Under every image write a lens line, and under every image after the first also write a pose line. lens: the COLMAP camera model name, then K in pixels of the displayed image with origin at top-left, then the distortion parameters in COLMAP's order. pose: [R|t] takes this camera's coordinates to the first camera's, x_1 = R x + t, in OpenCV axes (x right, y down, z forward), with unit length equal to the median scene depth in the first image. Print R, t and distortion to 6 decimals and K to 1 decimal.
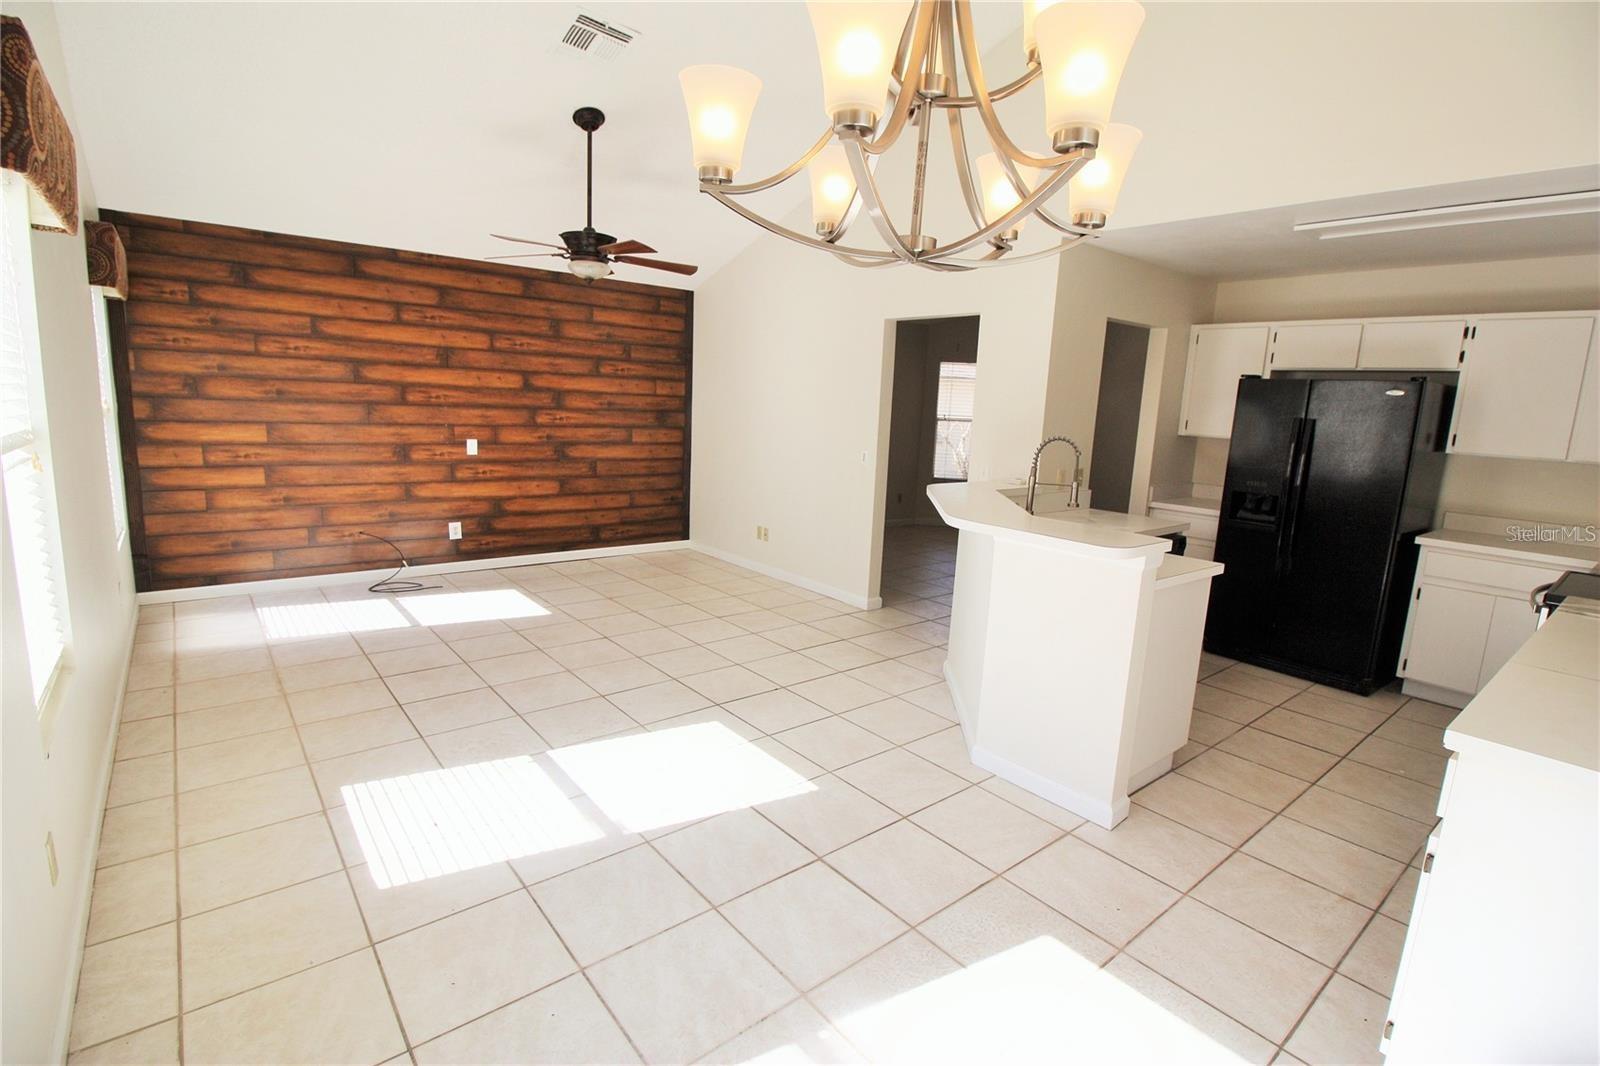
lens RADIAL K [[748.5, 0, 798.1], [0, 748.5, 531.9], [0, 0, 1]] dist [-0.000933, -0.011268]
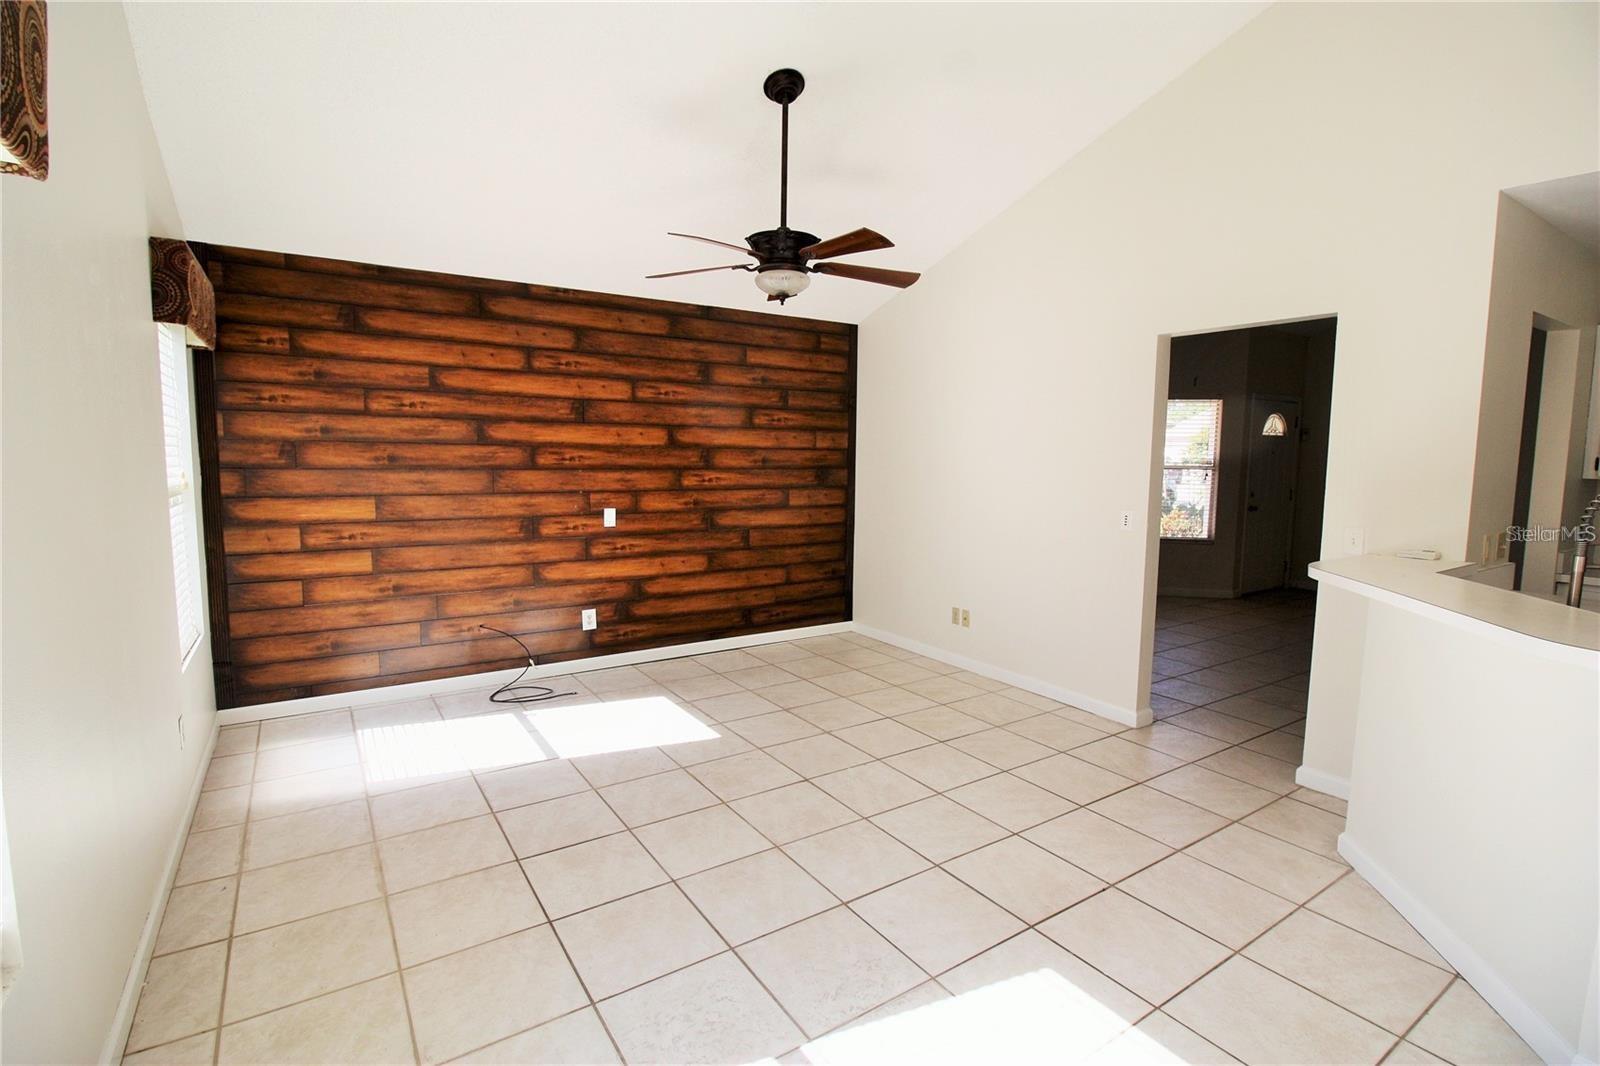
lens RADIAL K [[748.5, 0, 799.7], [0, 748.5, 530.9], [0, 0, 1]] dist [-0.000933, -0.011268]
pose [[0.994067, -0.021384, -0.106647, -0.166402], [0.013546, 0.997190, -0.073684, -0.041789], [0.107923, 0.071802, 0.991563, 0.243919]]
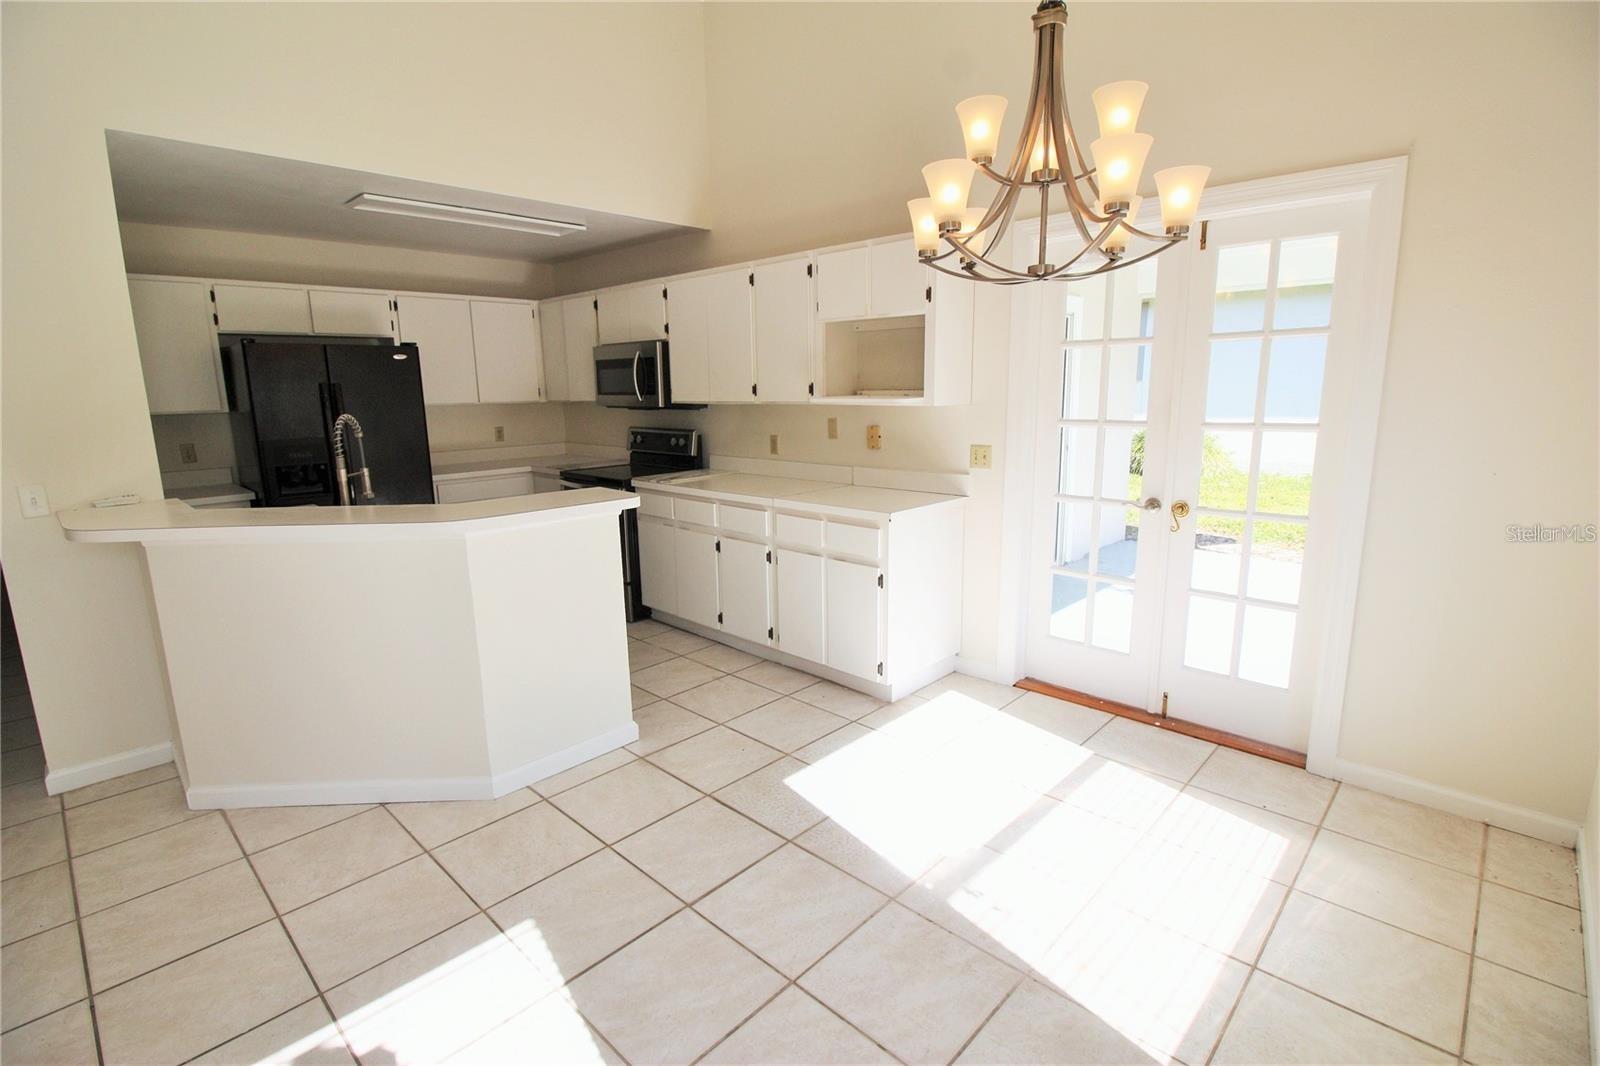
lens RADIAL K [[748.5, 0, 797.1], [0, 748.5, 531.1], [0, 0, 1]] dist [-0.000933, -0.011268]
pose [[-0.121059, -0.233721, 0.964738, -0.355196], [0.184775, 0.949594, 0.253238, -0.085074], [-0.975296, 0.208916, -0.071771, 0.417947]]
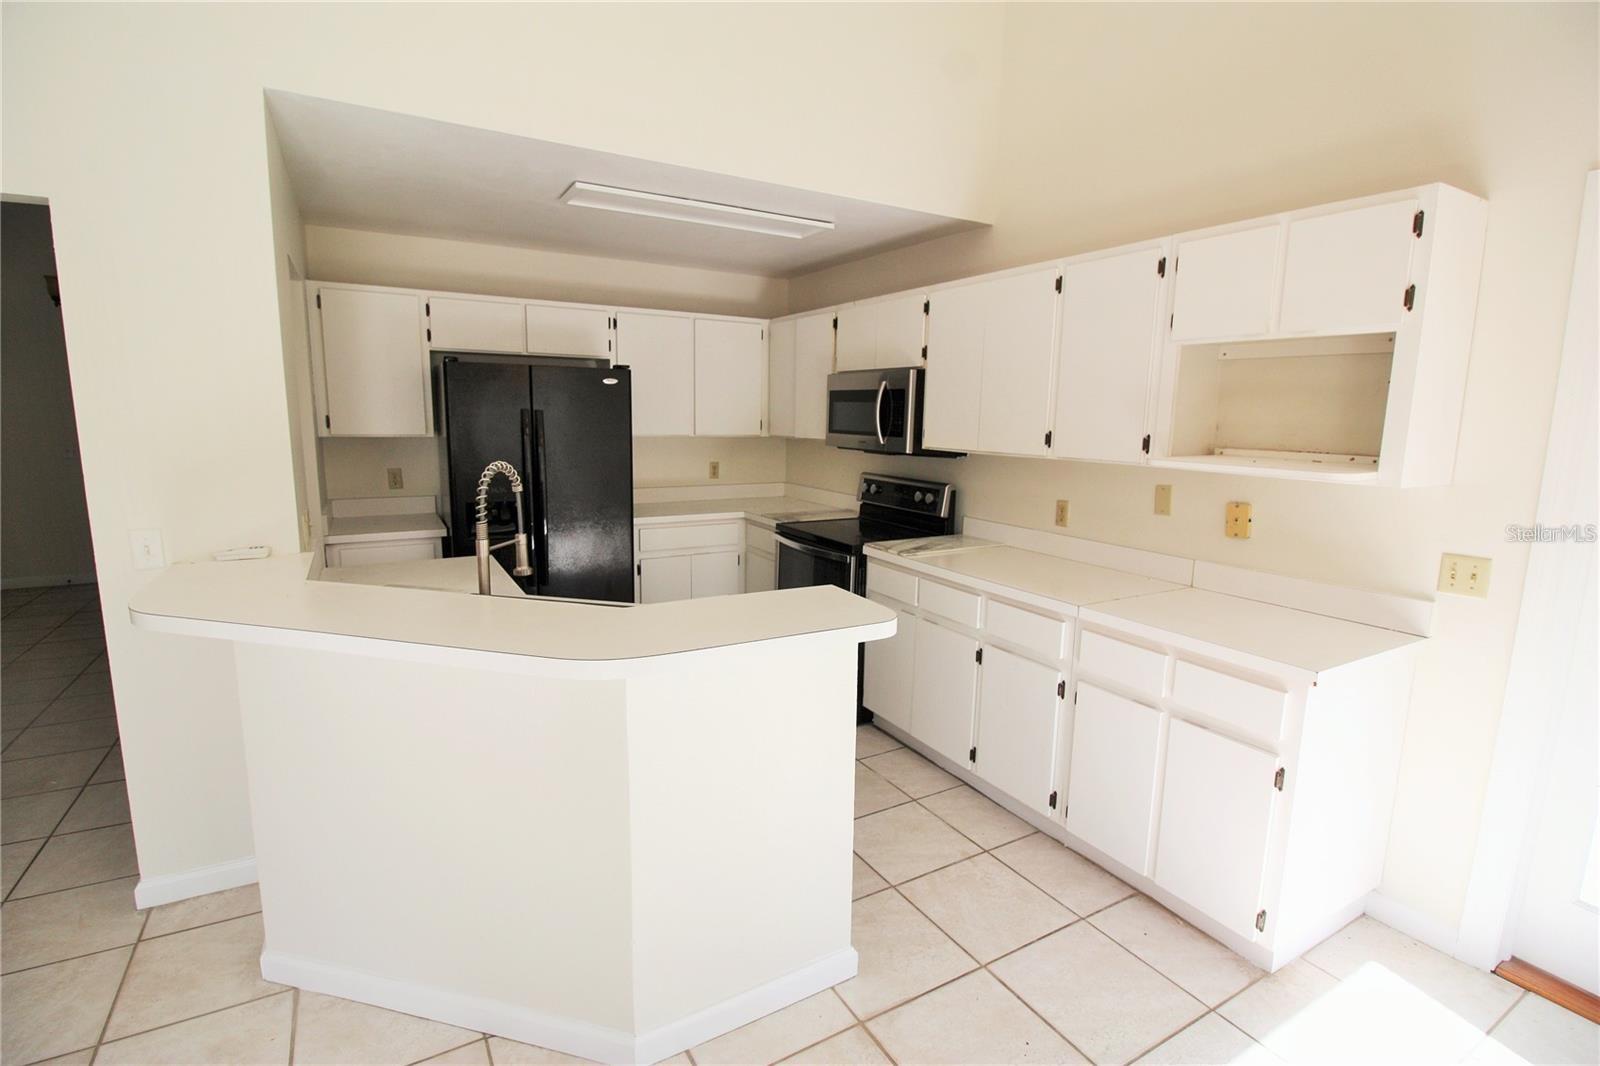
lens RADIAL K [[748.5, 0, 798.1], [0, 748.5, 529.6], [0, 0, 1]] dist [-0.000933, -0.011268]
pose [[0.159969, -0.195431, 0.967583, -0.127271], [0.163647, 0.971893, 0.169246, -0.094832], [-0.973463, 0.131268, 0.187454, 0.461812]]
